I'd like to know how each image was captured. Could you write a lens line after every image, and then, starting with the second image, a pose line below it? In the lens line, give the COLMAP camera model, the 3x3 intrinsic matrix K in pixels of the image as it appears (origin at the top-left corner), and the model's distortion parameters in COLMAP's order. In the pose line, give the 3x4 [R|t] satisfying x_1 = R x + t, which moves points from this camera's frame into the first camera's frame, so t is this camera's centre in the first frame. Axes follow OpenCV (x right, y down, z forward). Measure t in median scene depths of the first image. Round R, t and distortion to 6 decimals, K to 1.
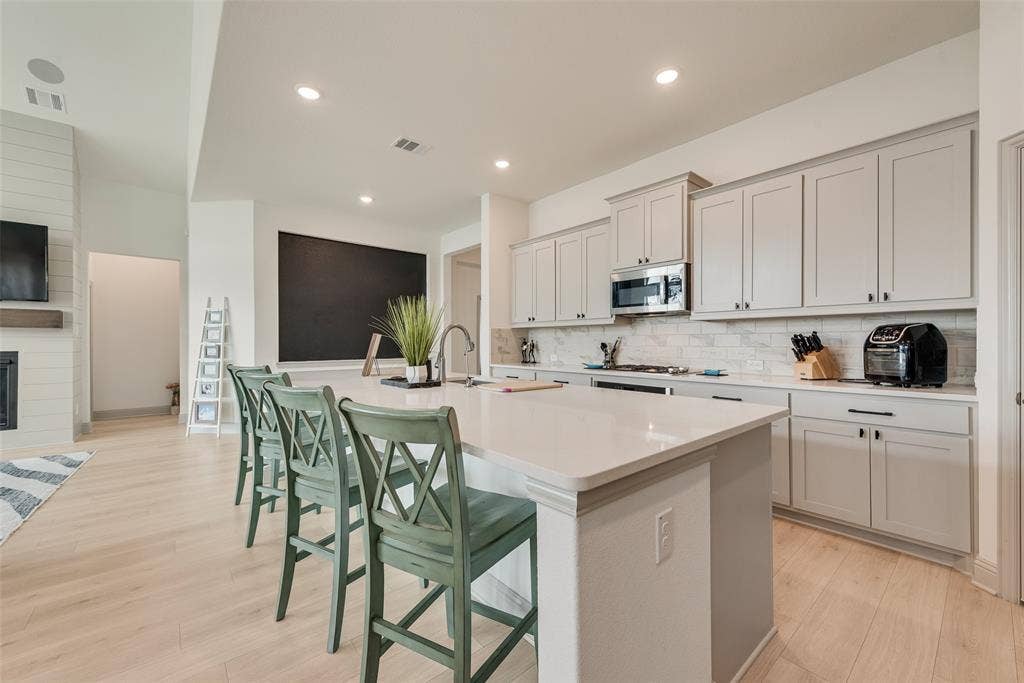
lens RADIAL K [[404.7, 0, 515.0], [0, 404.7, 342.3], [0, 0, 1]] dist [0.006999, -0.000690]
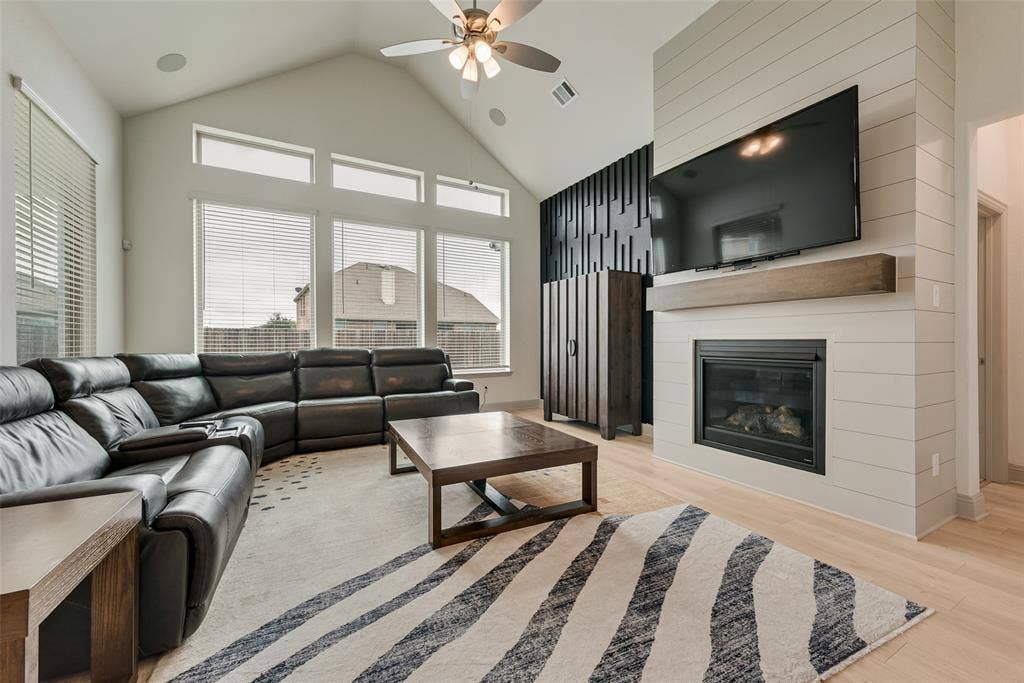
lens RADIAL K [[404.7, 0, 512.9], [0, 404.7, 341.3], [0, 0, 1]] dist [0.006999, -0.000690]
pose [[-0.184672, 0.001827, -0.982798, -0.577044], [0.002154, 0.999997, 0.001454, 0.023011], [0.982798, -0.001848, -0.184675, 0.667840]]
